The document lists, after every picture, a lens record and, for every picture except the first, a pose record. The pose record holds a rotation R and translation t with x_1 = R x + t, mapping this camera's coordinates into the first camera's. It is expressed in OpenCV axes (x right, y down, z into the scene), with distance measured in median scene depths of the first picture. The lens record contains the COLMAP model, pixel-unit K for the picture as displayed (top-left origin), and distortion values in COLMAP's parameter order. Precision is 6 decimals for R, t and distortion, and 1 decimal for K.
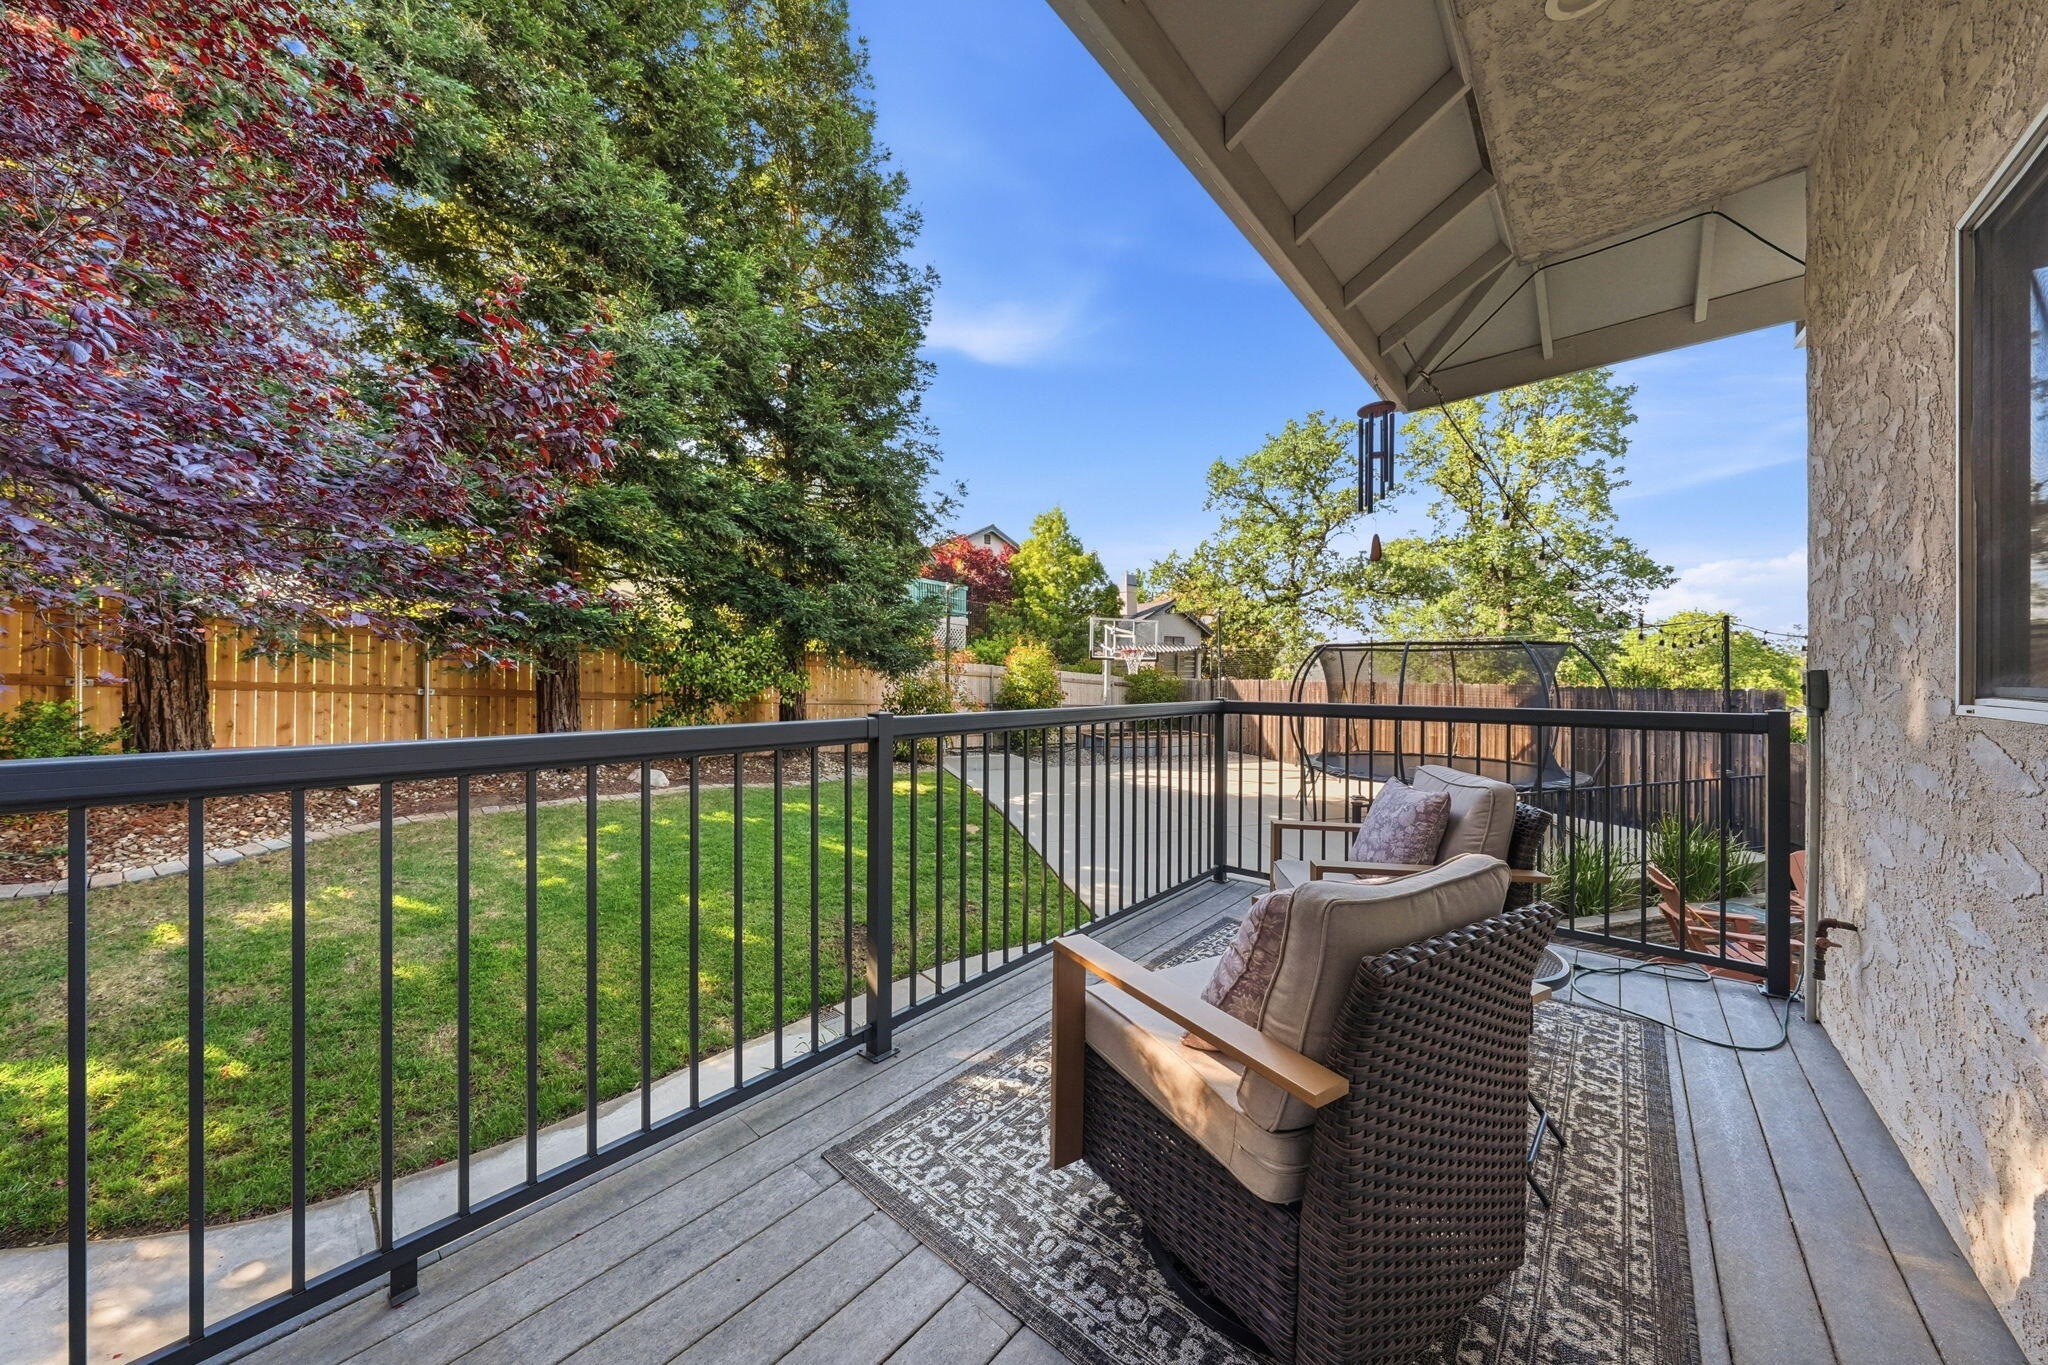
lens RADIAL K [[700.0, 0, 1021.4], [0, 700.0, 675.0], [0, 0, 1]] dist [0.000950, 0.000097]
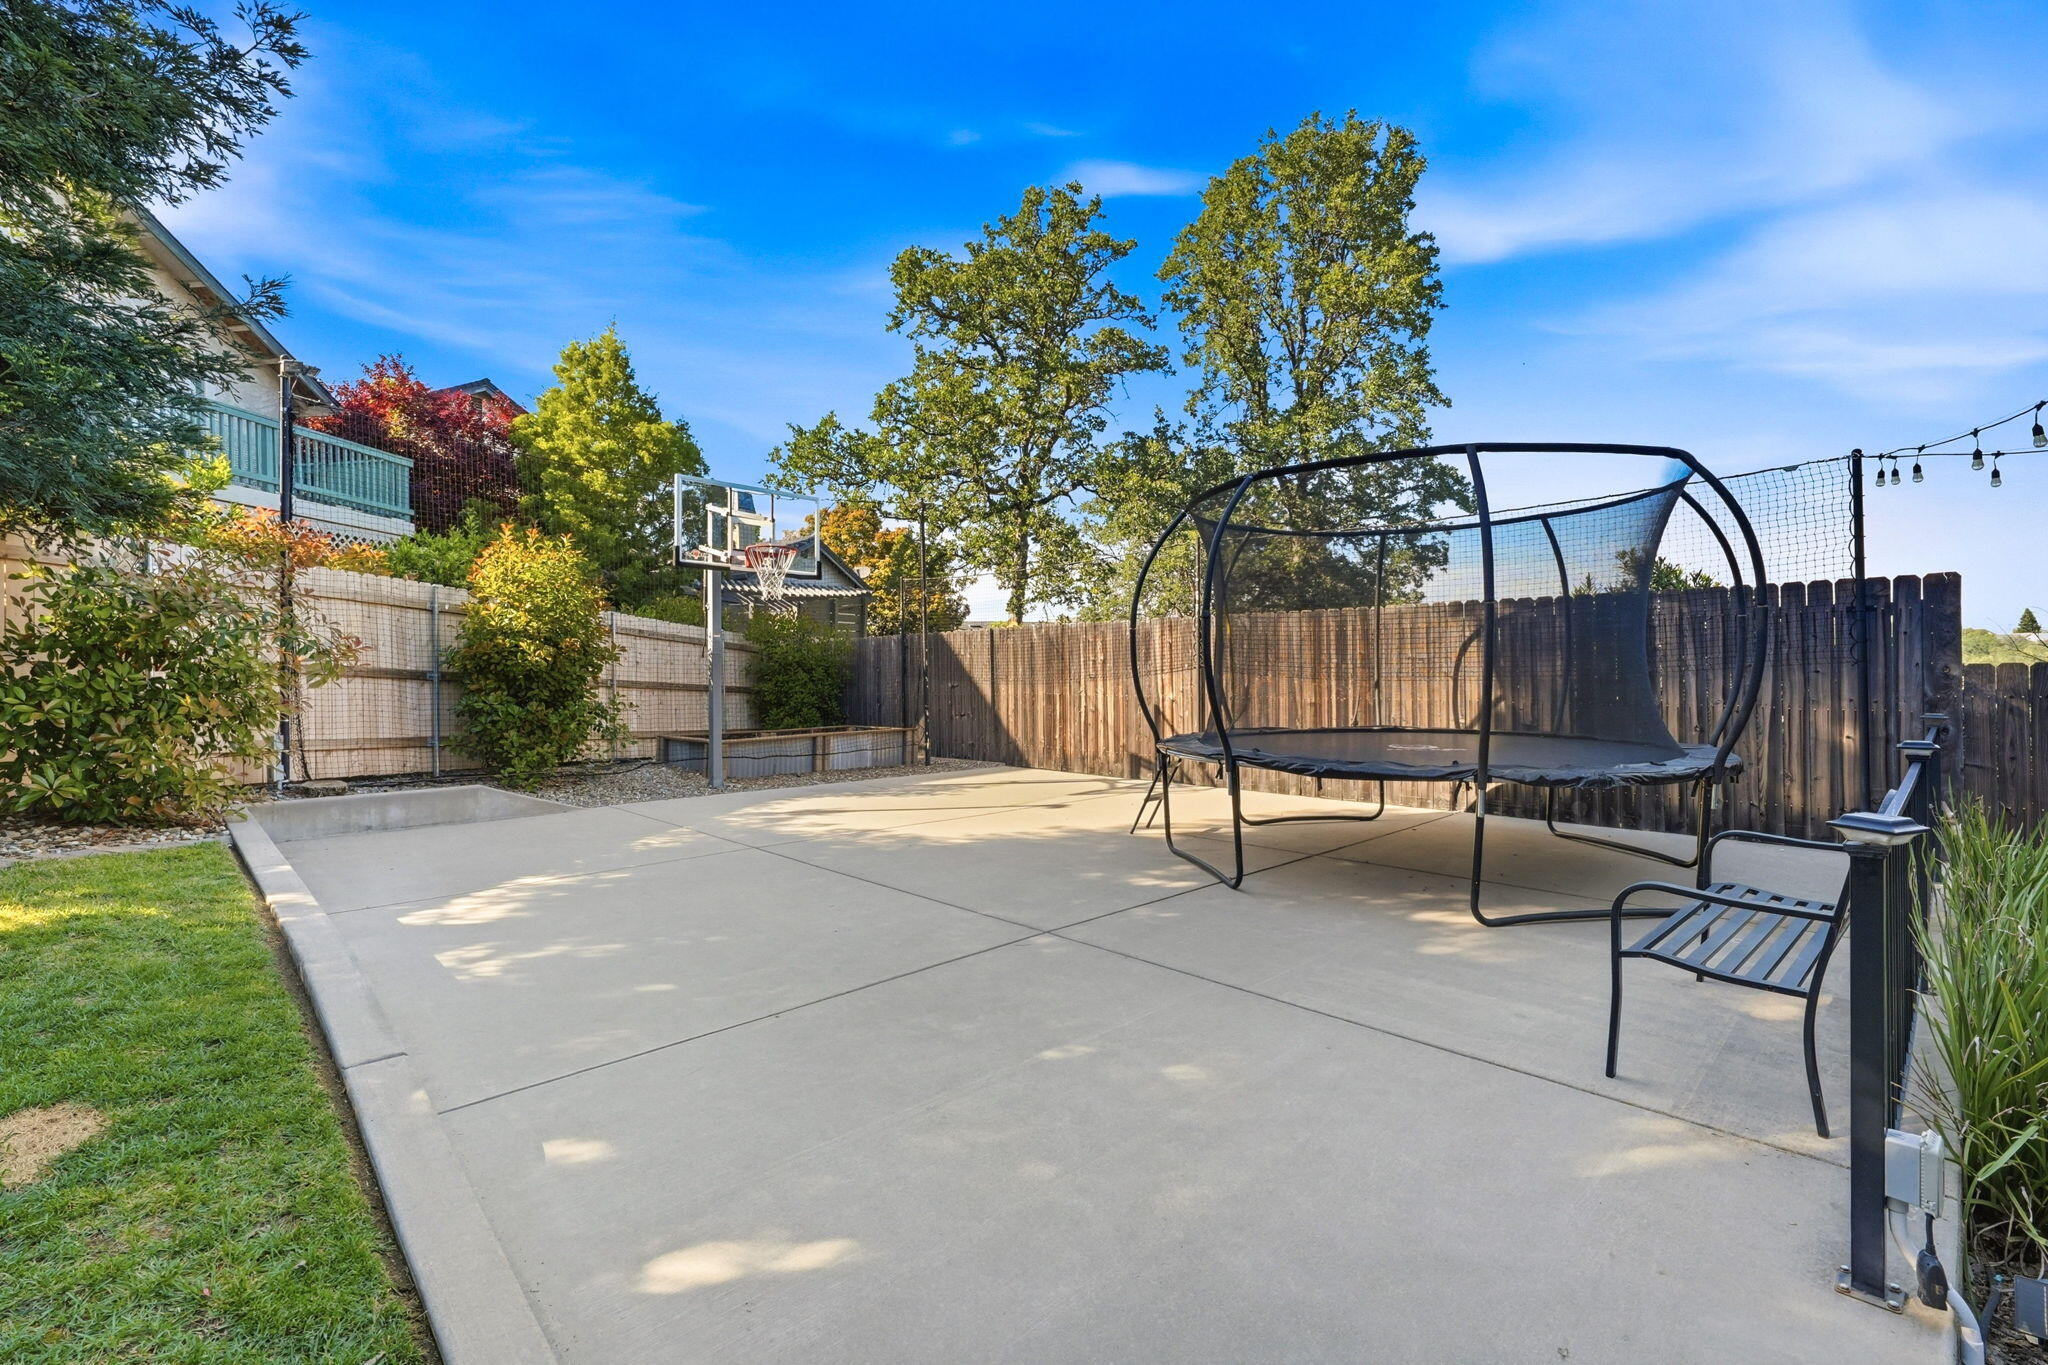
lens RADIAL K [[914.6, 0, 1017.7], [0, 914.6, 674.0], [0, 0, 1]] dist [-0.000331, -0.000476]
pose [[0.899240, -0.013080, 0.437259, 0.031355], [0.015556, 0.999877, -0.002081, 0.044770], [-0.437178, 0.008674, 0.899333, 0.309826]]
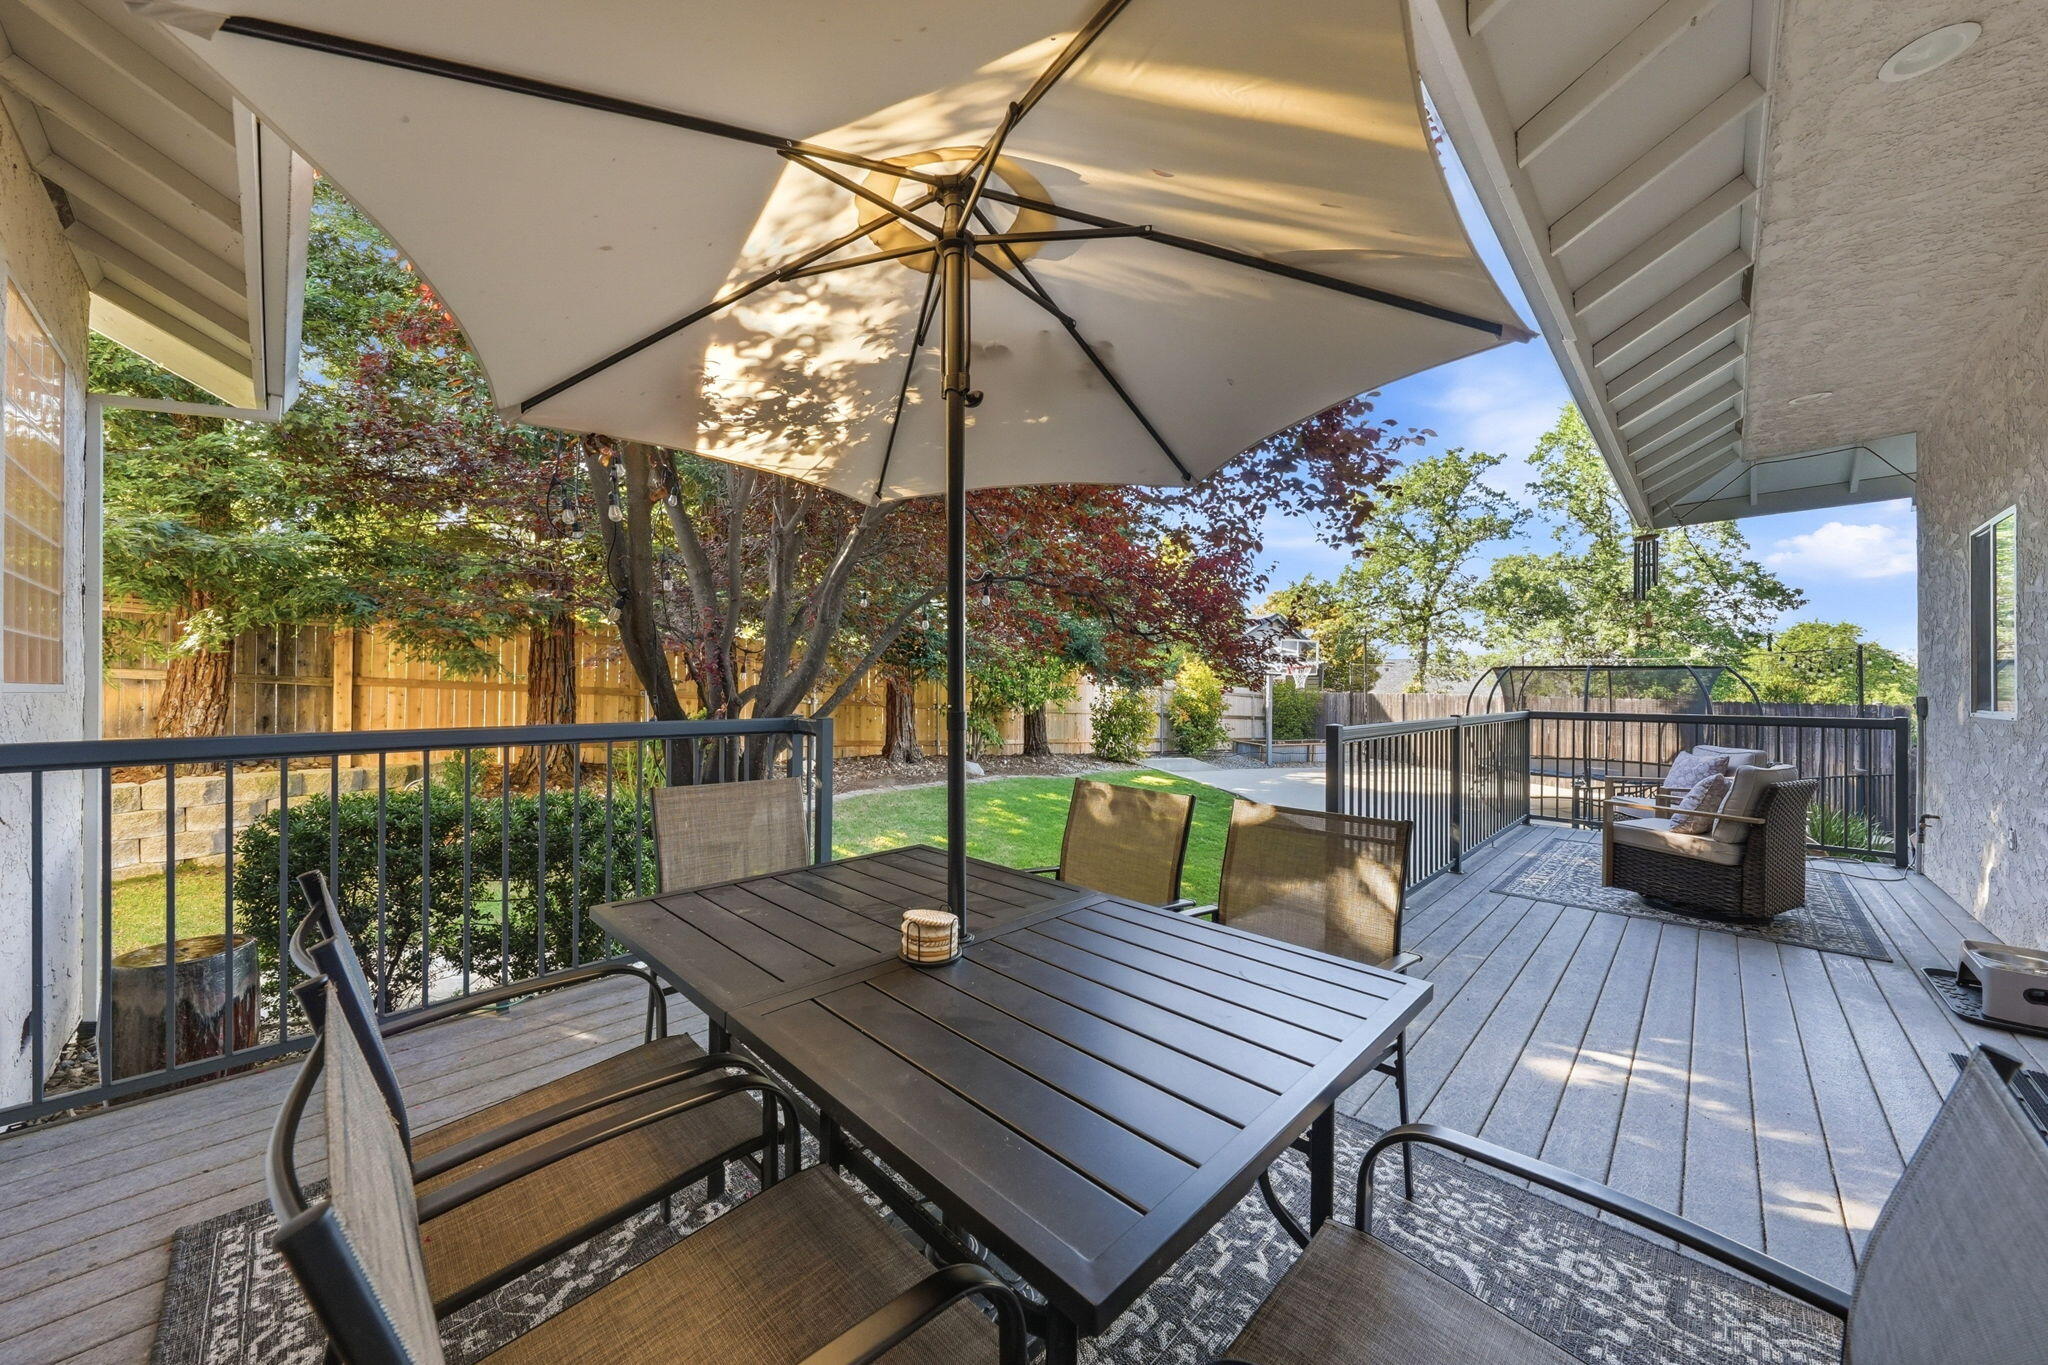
lens RADIAL K [[727.0, 0, 1021.8], [0, 727.0, 683.9], [0, 0, 1]] dist [0.000423, -0.000400]
pose [[0.998150, 0.002574, -0.060739, -0.183684], [-0.002665, 0.999995, -0.001422, -0.004603], [0.060735, 0.001581, 0.998153, -0.173077]]
